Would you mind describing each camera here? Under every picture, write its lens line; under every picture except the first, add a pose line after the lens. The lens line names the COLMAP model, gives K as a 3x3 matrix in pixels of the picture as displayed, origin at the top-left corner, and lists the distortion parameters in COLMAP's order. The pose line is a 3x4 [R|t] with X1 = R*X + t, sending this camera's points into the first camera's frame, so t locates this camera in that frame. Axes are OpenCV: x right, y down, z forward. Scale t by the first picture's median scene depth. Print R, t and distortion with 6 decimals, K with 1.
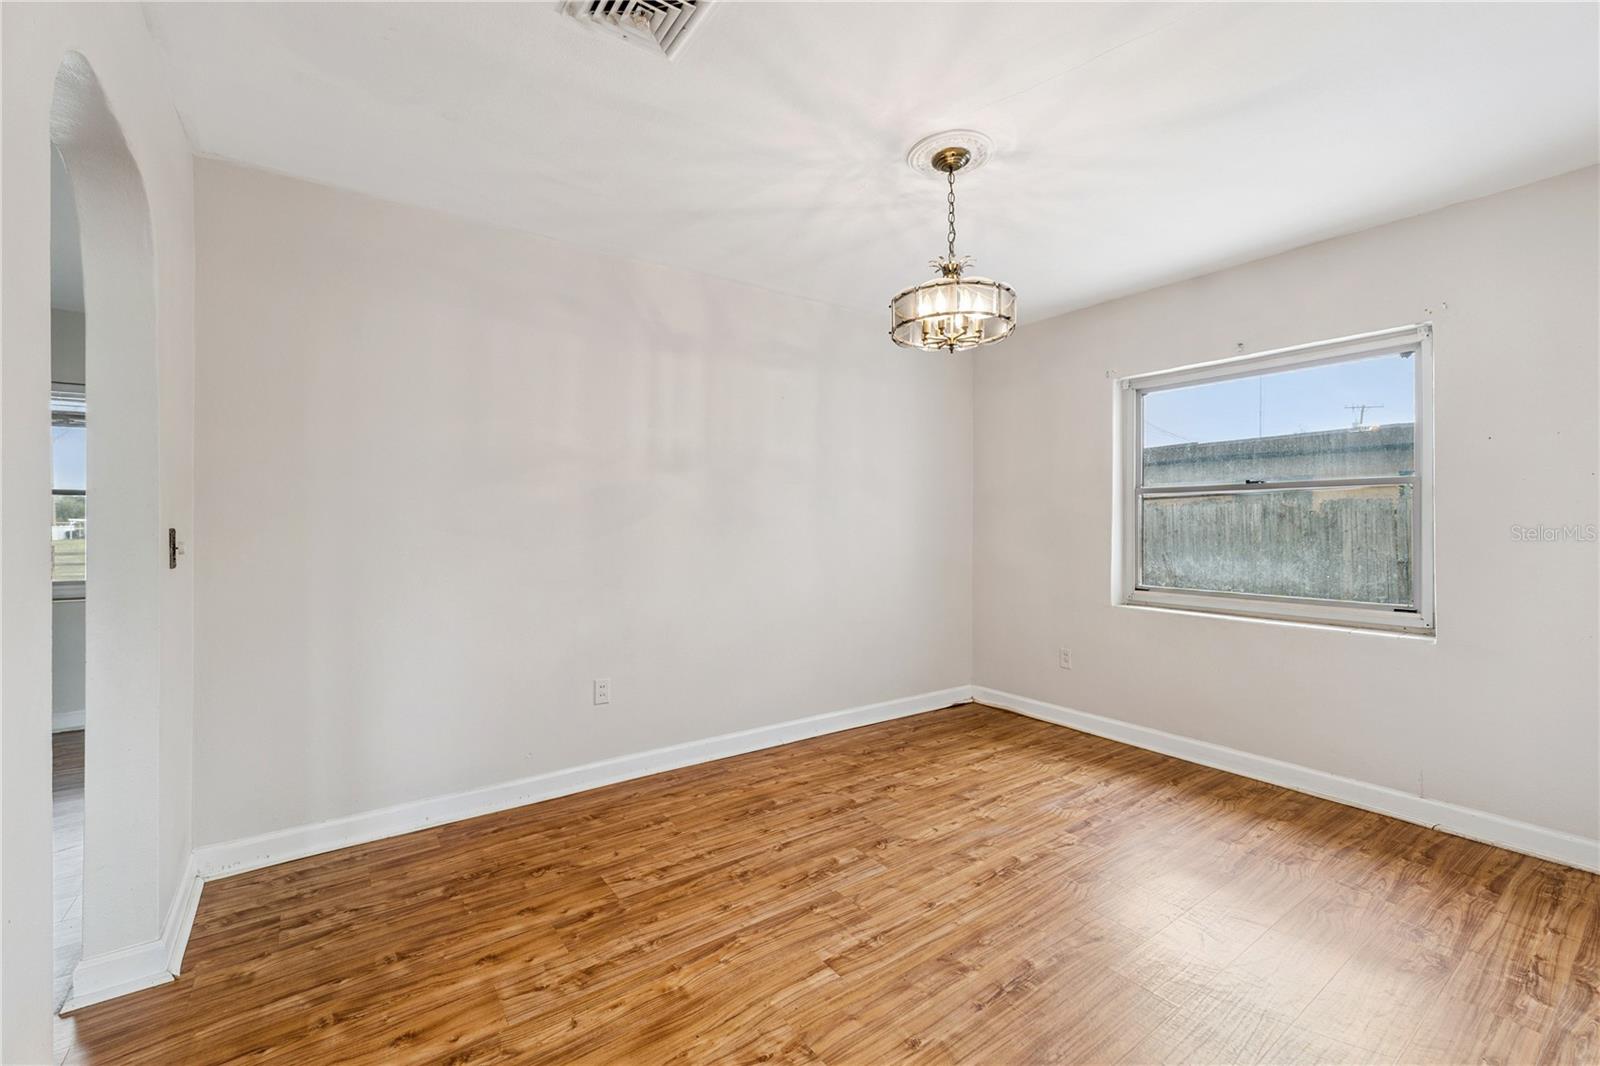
lens RADIAL K [[672.1, 0, 792.7], [0, 672.1, 517.5], [0, 0, 1]] dist [-0.000762, -0.000081]
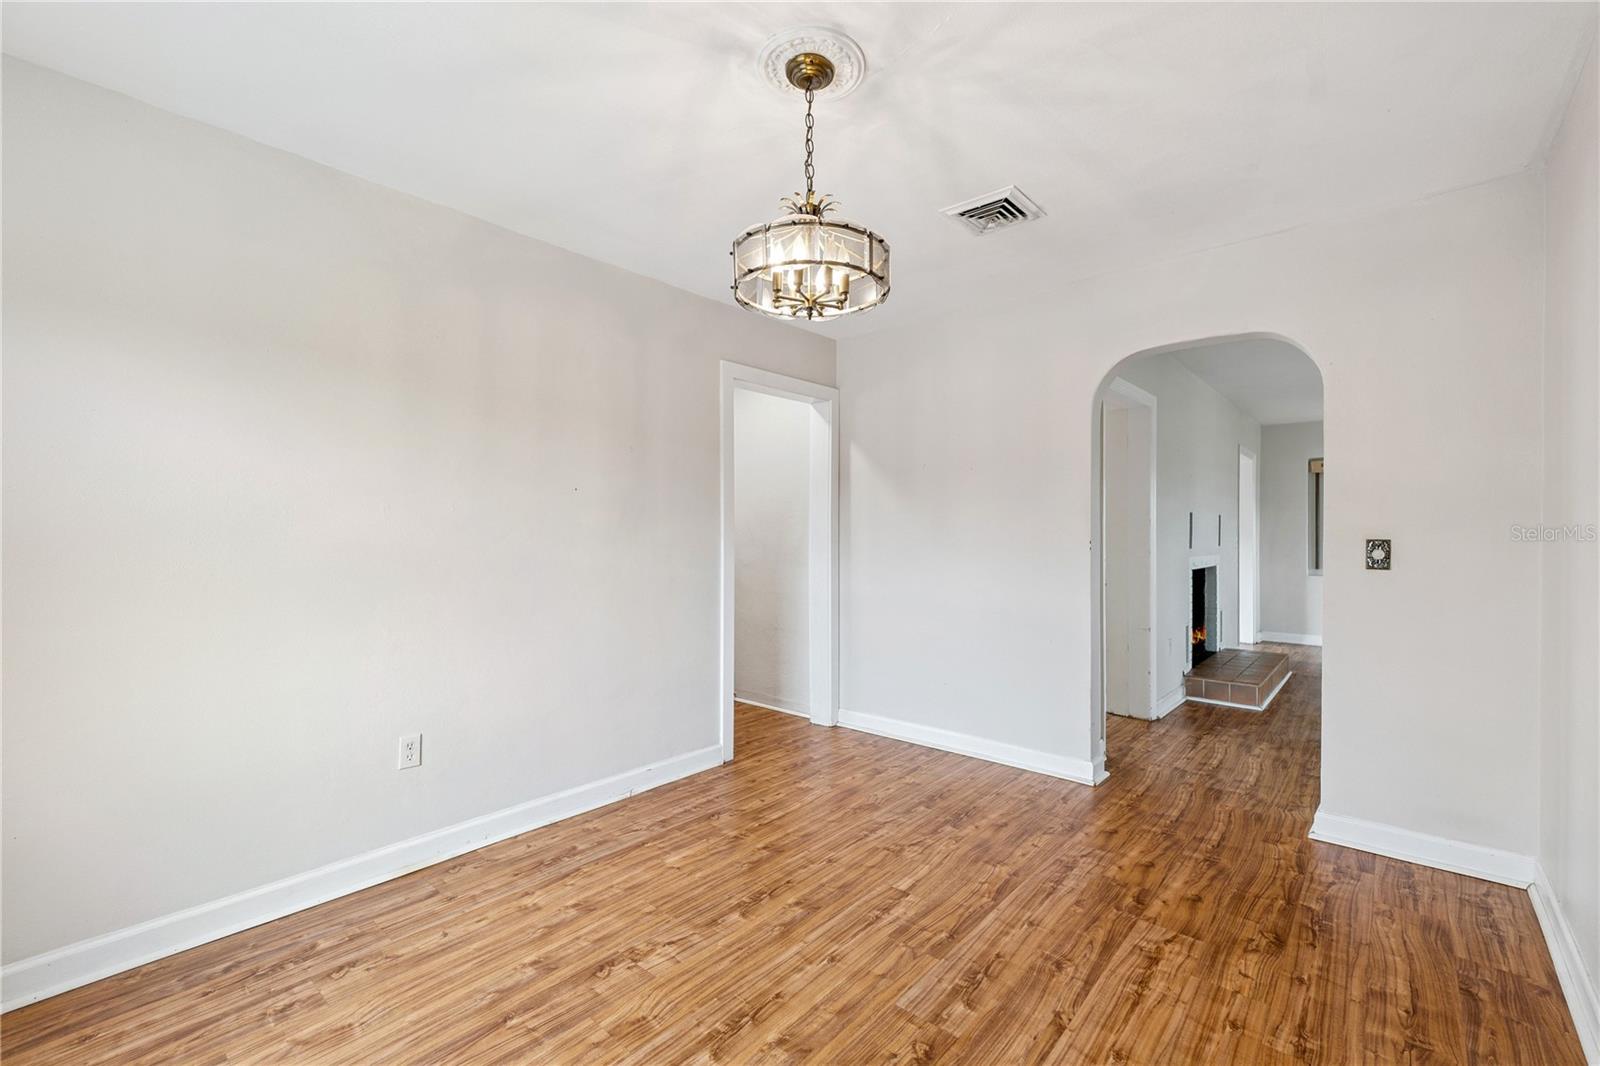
lens RADIAL K [[672.1, 0, 792.7], [0, 672.1, 517.5], [0, 0, 1]] dist [-0.000762, -0.000081]
pose [[-0.974393, -0.004578, -0.224805, 0.462134], [0.001645, 0.999621, -0.027487, 0.009818], [0.224846, -0.027153, -0.974016, 1.879535]]
